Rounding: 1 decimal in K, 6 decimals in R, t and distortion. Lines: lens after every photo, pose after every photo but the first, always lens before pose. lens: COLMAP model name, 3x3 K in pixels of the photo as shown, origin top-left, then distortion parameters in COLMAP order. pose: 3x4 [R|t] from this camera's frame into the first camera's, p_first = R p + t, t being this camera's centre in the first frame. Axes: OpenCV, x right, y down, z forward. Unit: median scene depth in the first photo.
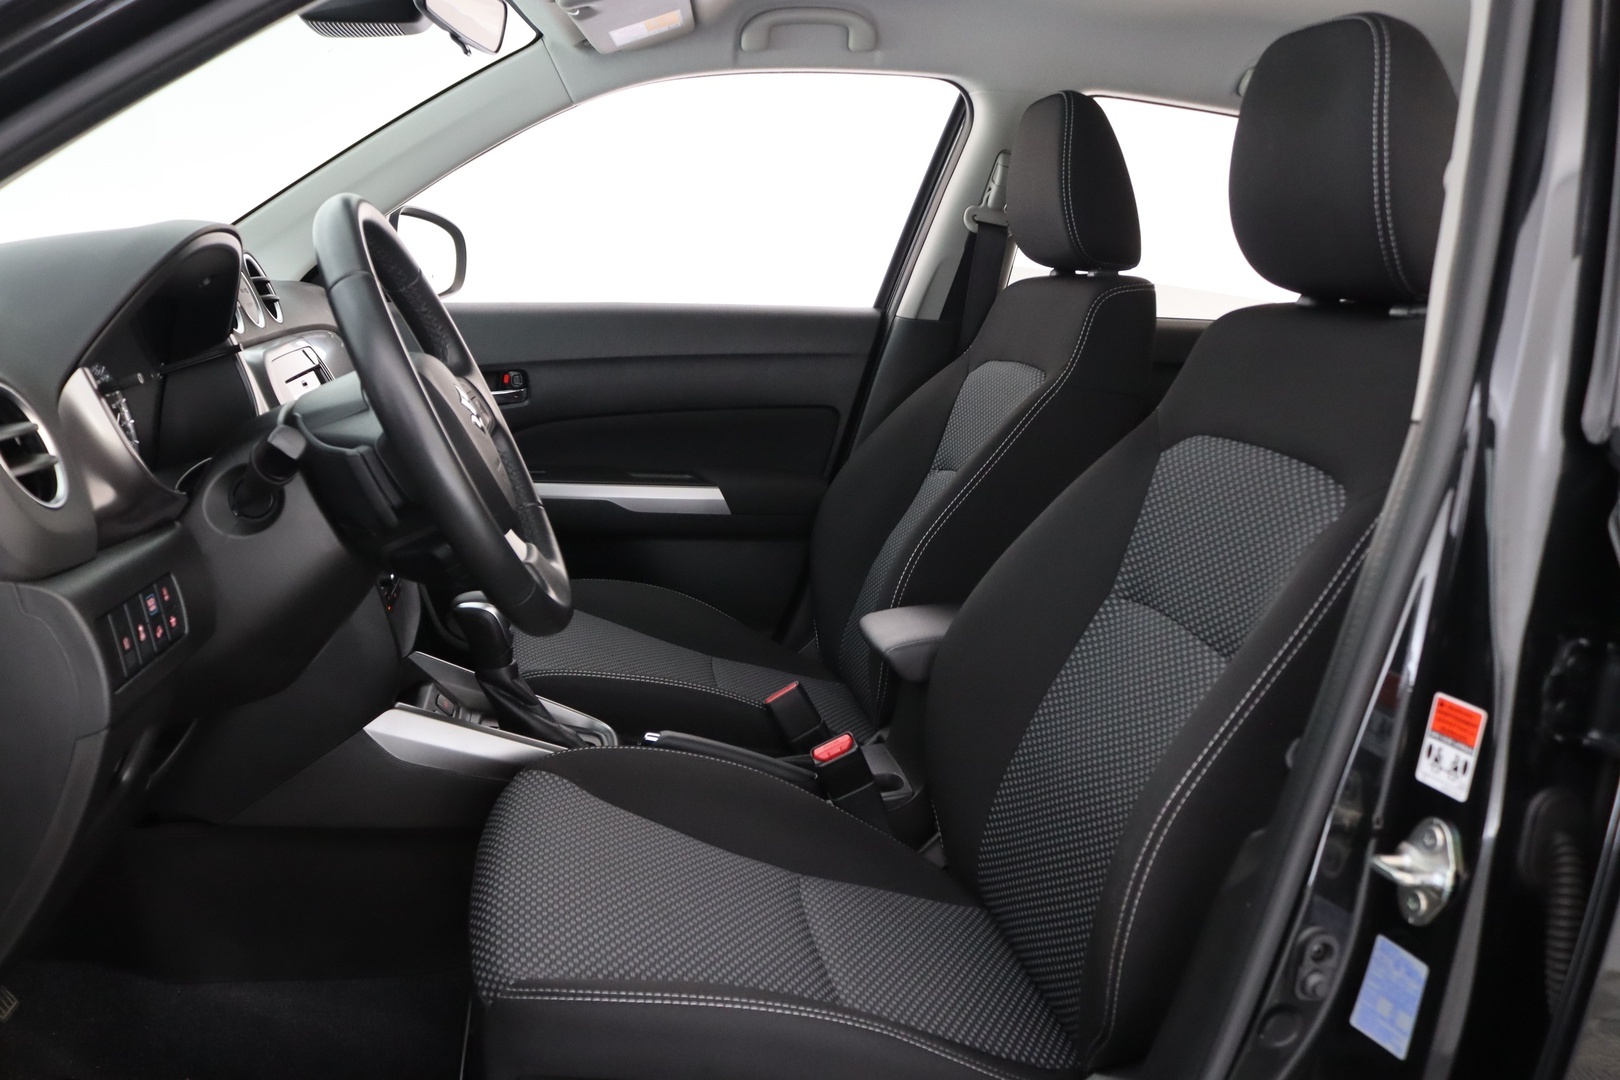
lens RADIAL K [[1394.9, 0, 810.0], [0, 1394.9, 540.0], [0, 0, 1]] dist [-0.131461, 0.092857]
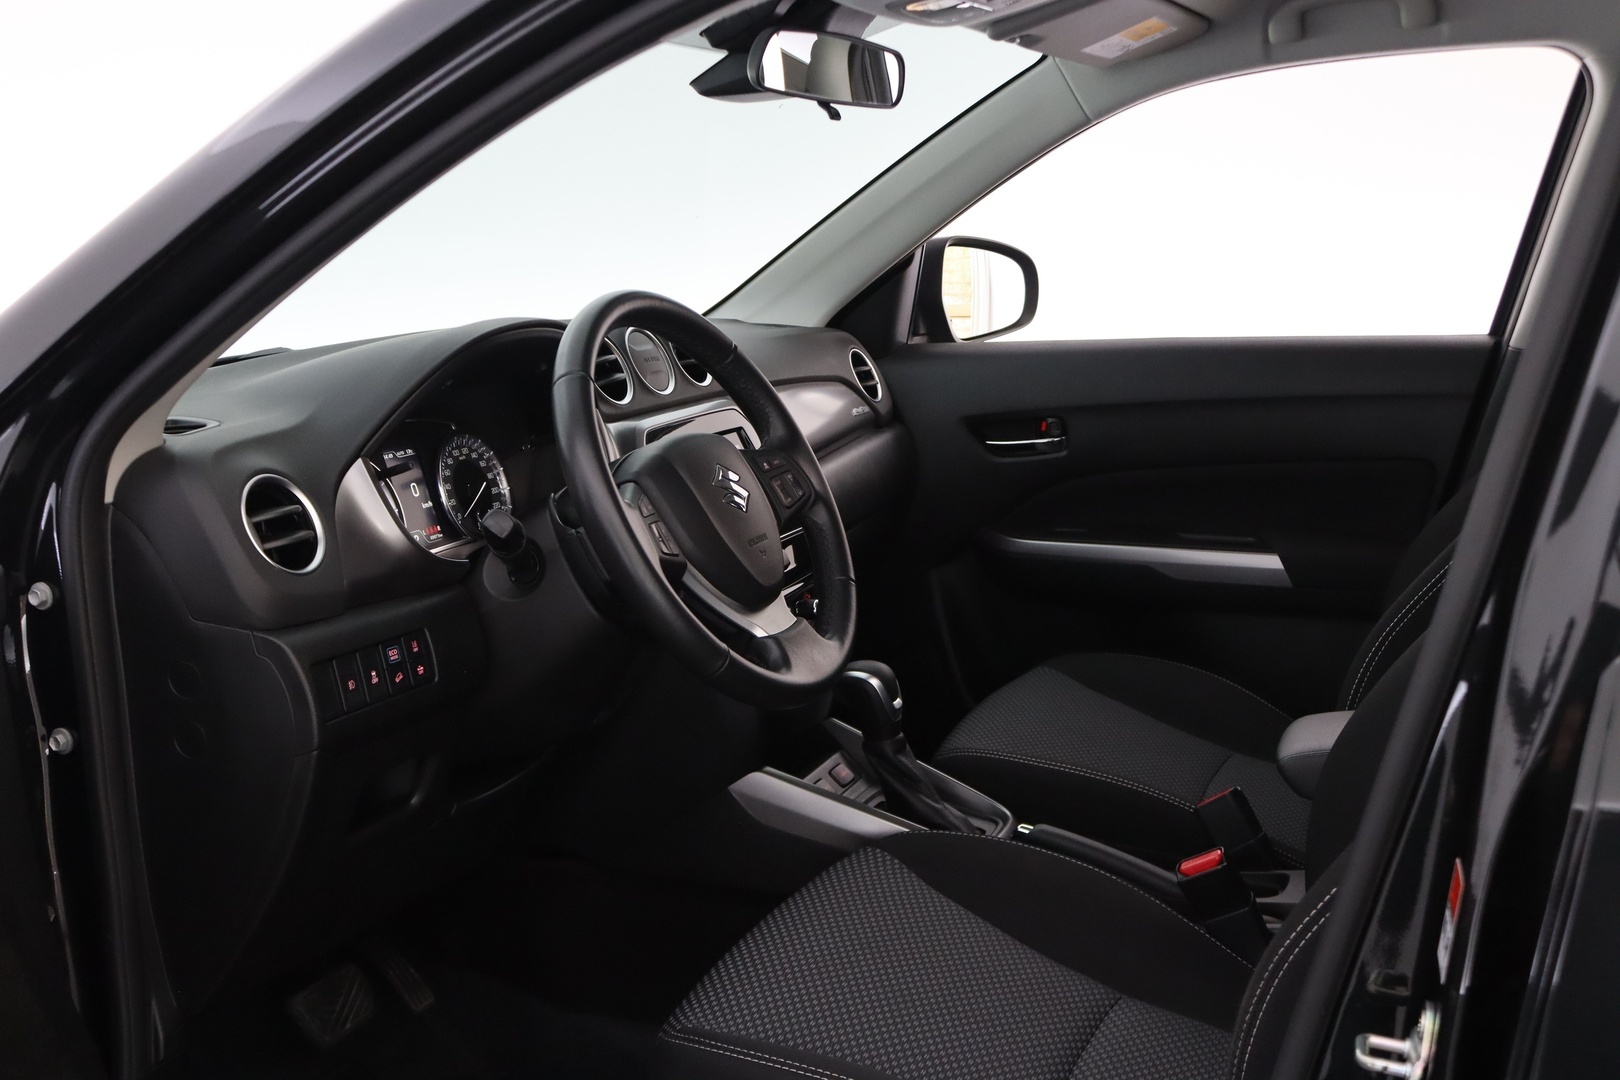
lens RADIAL K [[1779.2, 0, 810.0], [0, 1779.2, 540.0], [0, 0, 1]] dist [-0.122671, 0.017490]
pose [[0.842659, 0.024119, -0.537906, 0.397302], [-0.038895, 0.999113, -0.016131, -0.025765], [0.537040, 0.034515, 0.842850, -0.077094]]
